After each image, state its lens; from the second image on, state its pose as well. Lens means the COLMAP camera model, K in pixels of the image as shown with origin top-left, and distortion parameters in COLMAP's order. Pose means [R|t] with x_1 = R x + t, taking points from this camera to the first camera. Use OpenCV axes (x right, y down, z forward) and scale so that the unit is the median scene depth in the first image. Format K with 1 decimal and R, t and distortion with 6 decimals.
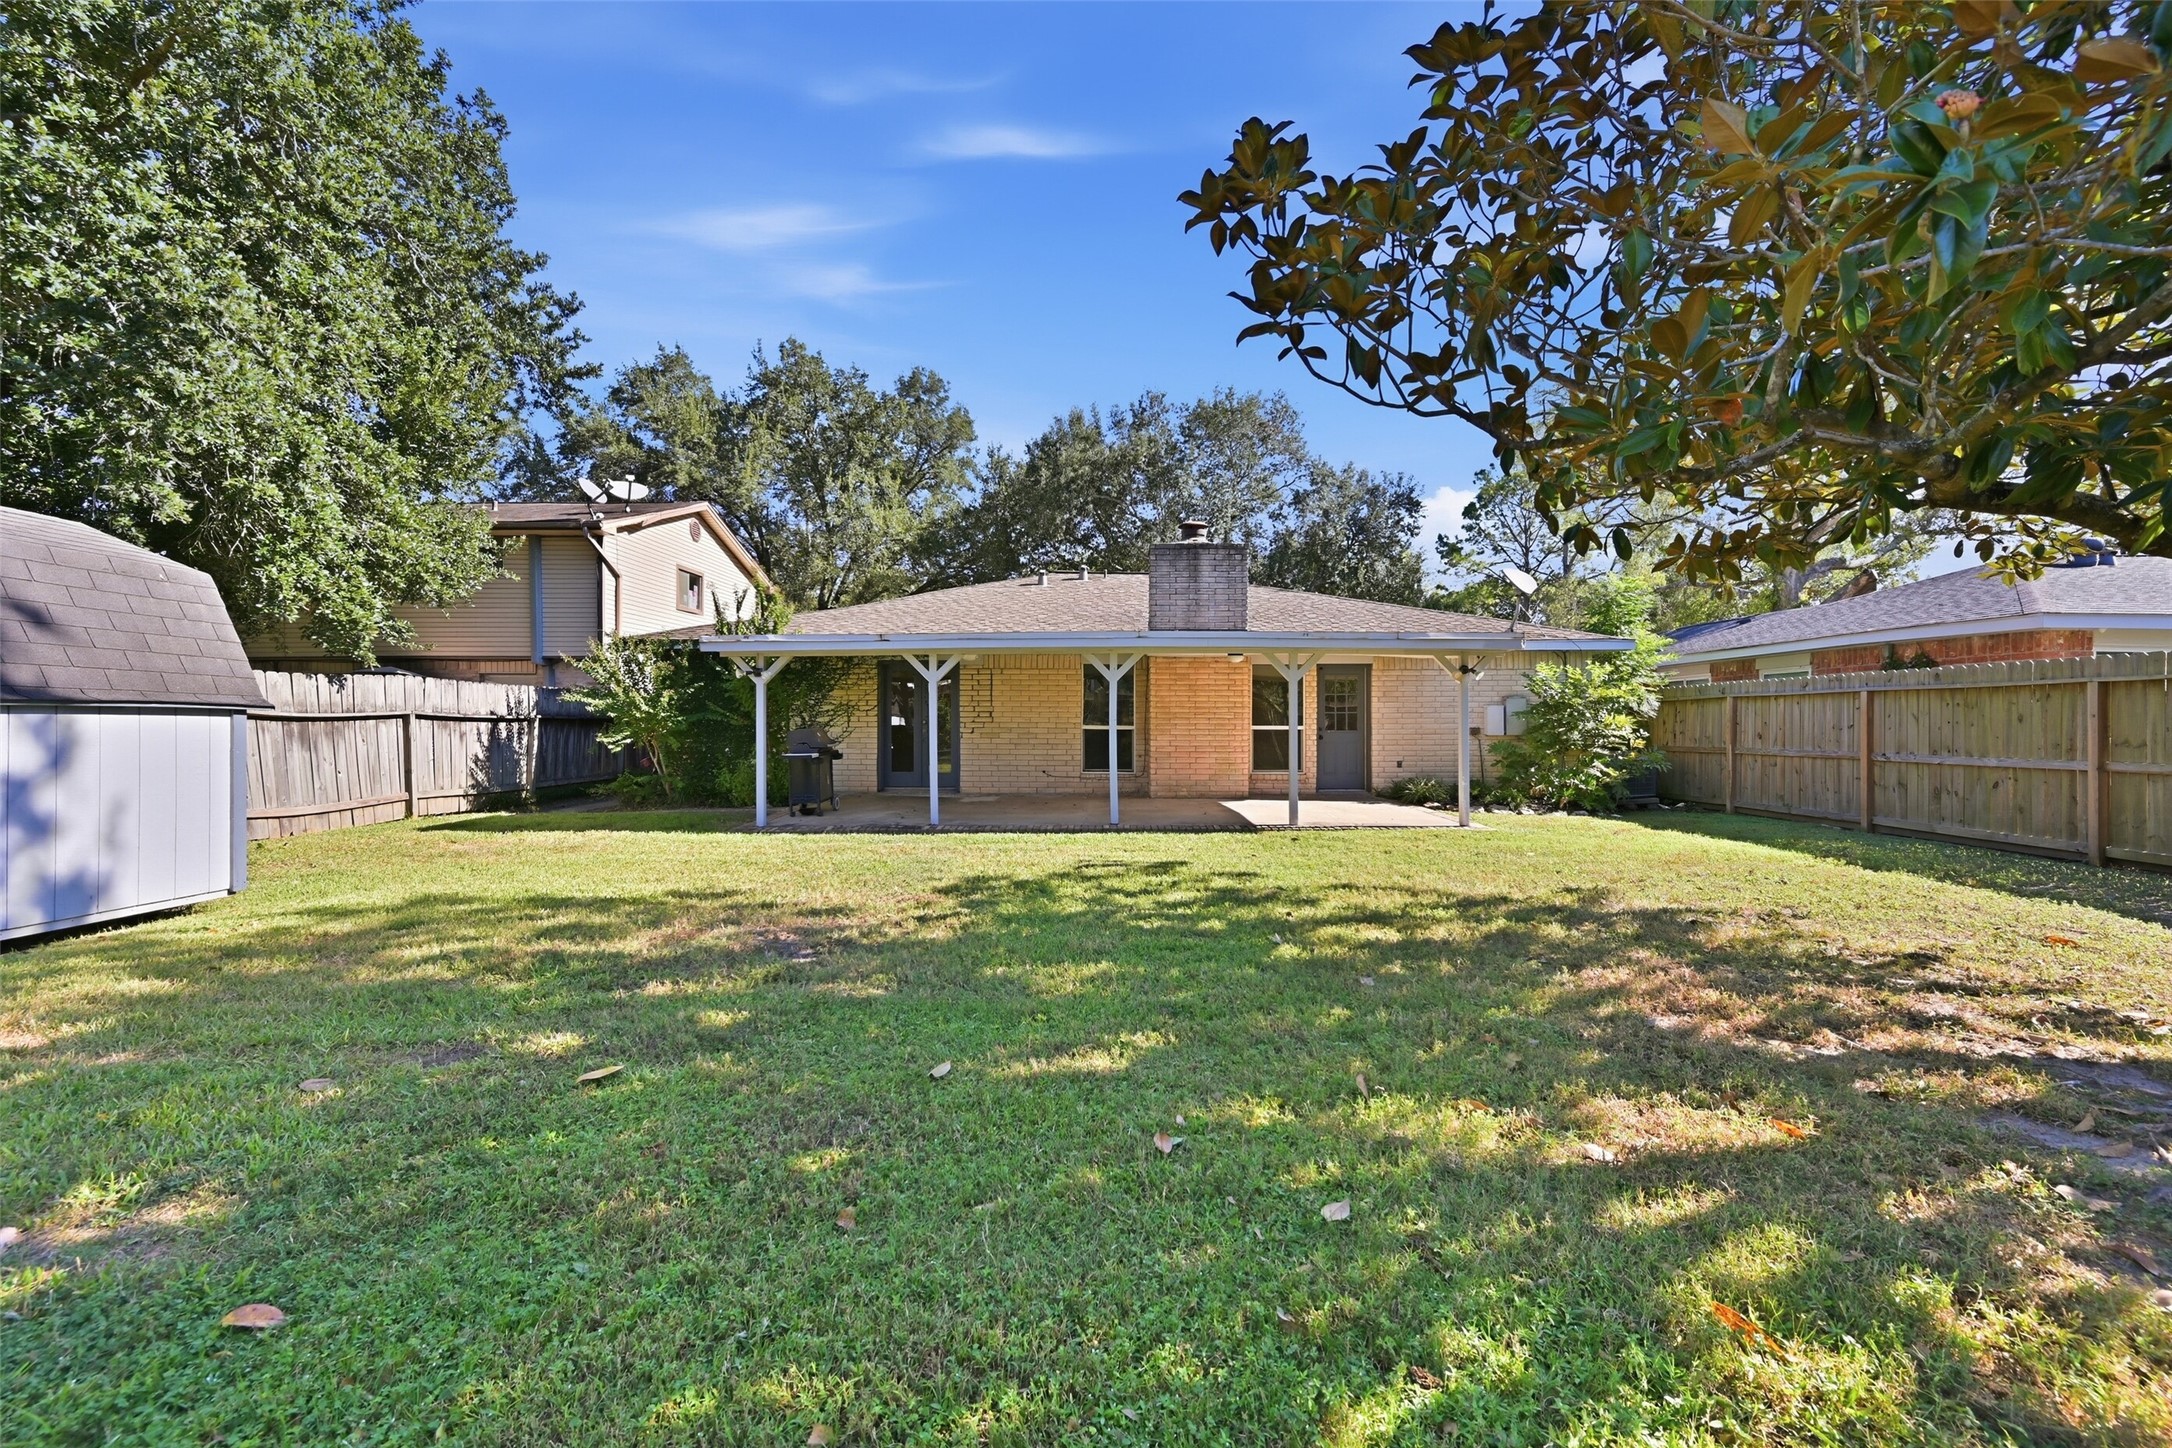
lens RADIAL K [[849.5, 0, 1085.9], [0, 849.5, 730.2], [0, 0, 1]] dist [-0.002203, 0.000749]
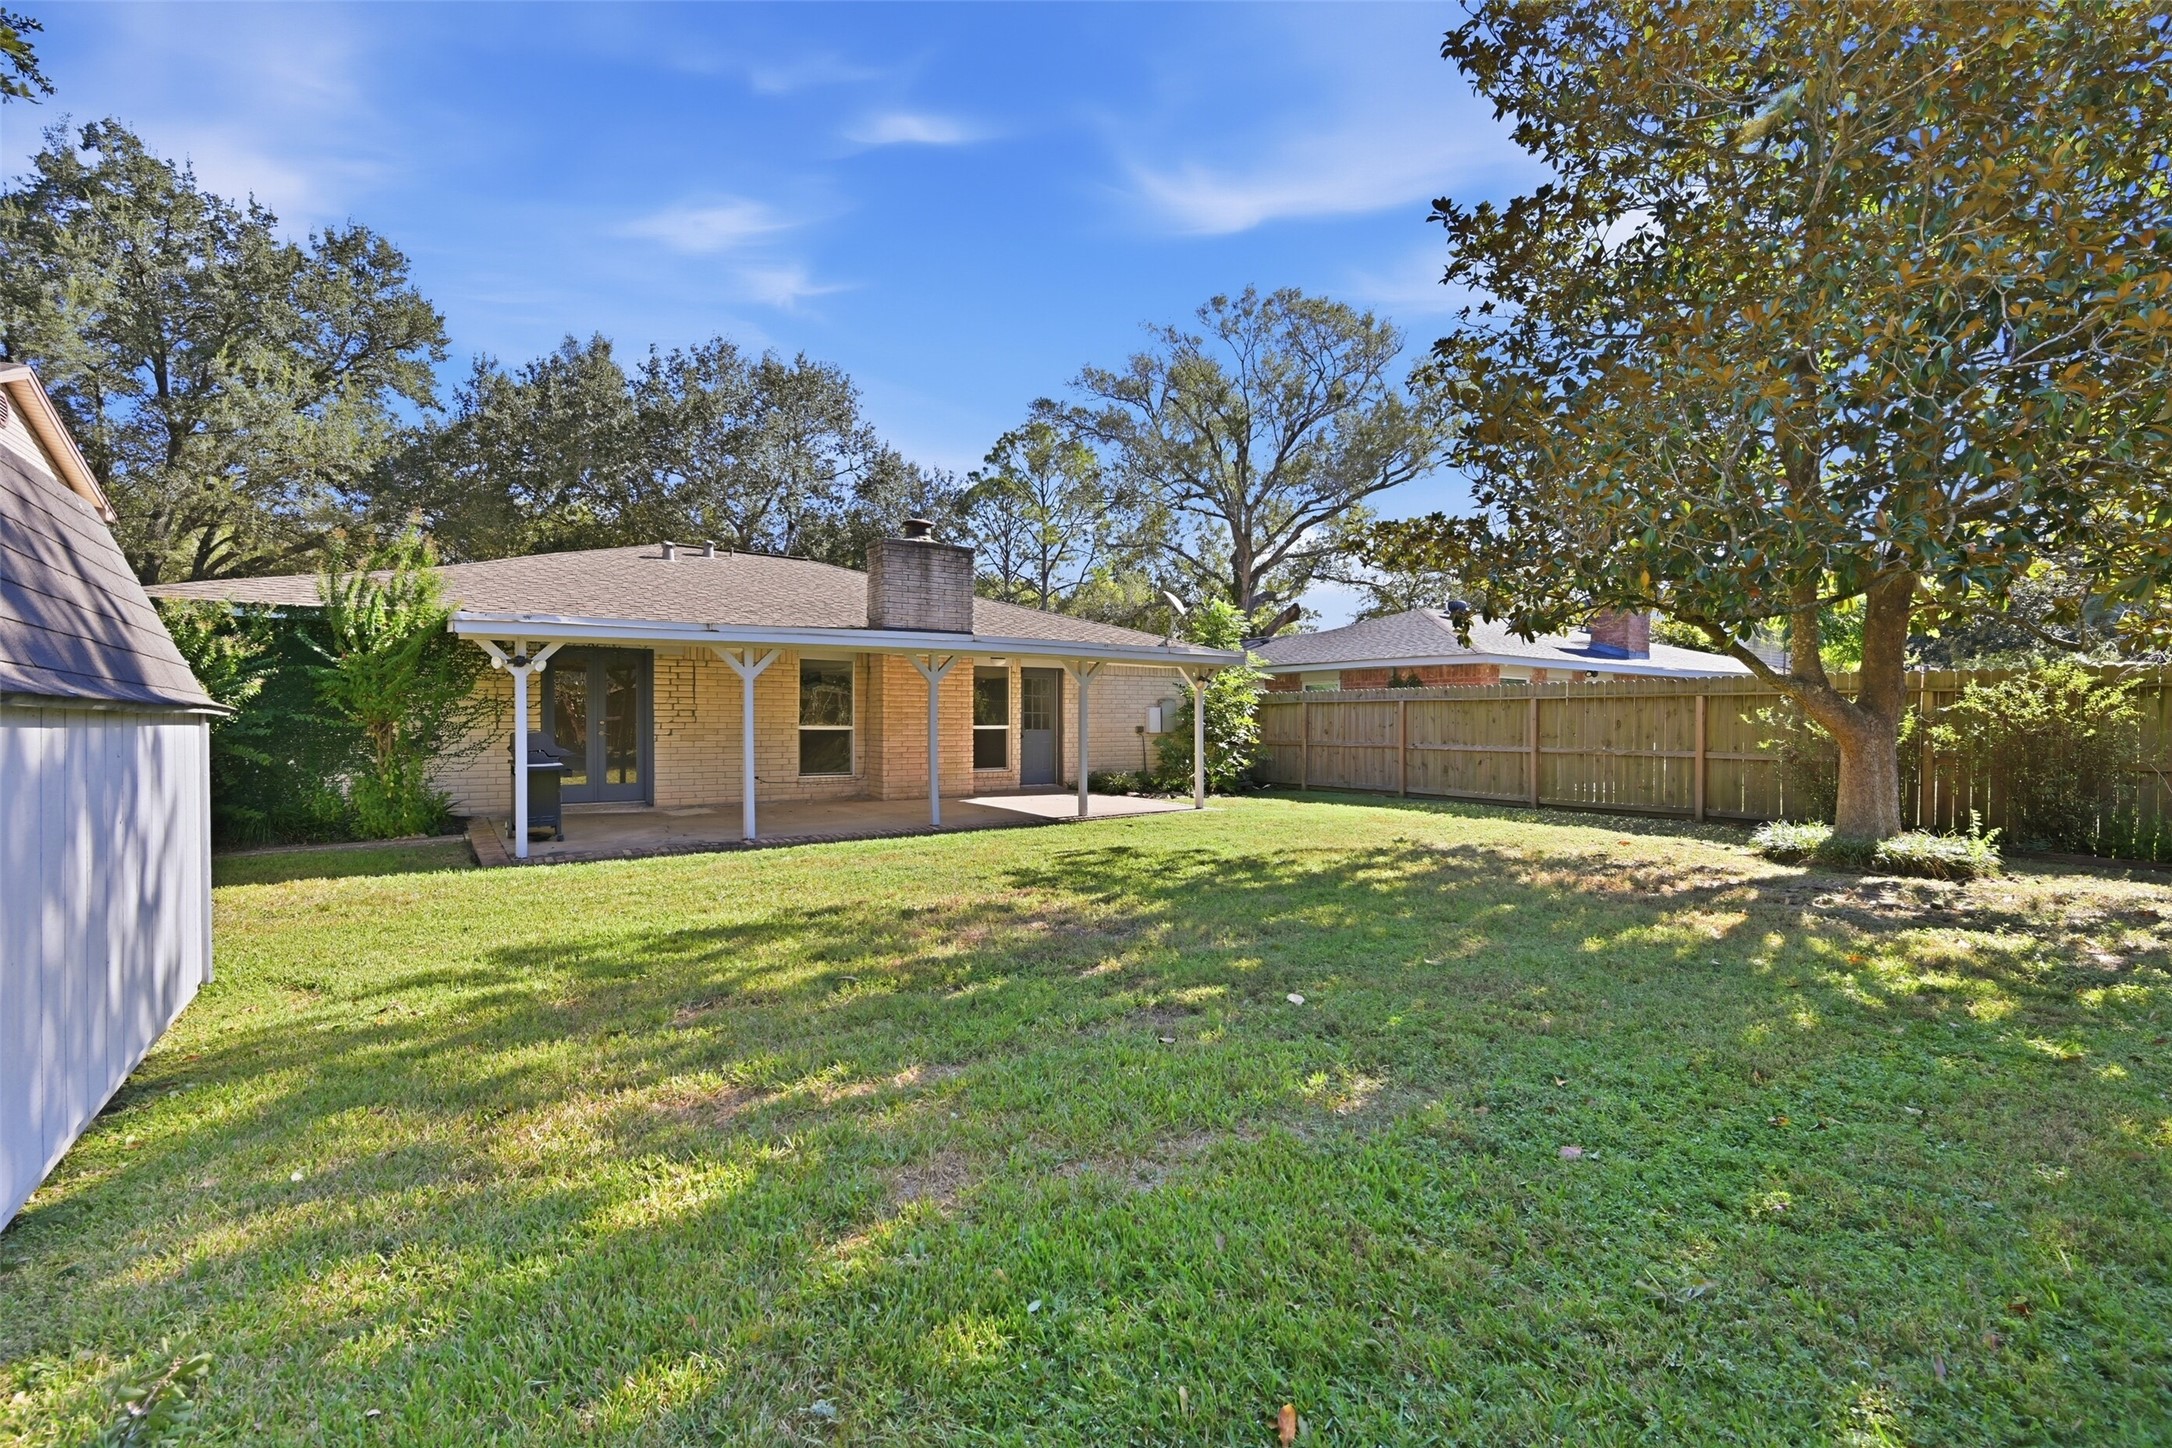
lens RADIAL K [[930.3, 0, 1104.1], [0, 930.3, 714.7], [0, 0, 1]] dist [-0.000400, 0.000234]
pose [[0.815698, 0.002688, 0.578472, -0.324708], [0.004616, 0.999927, -0.011155, -0.005240], [-0.578459, 0.011769, 0.815626, -0.005659]]
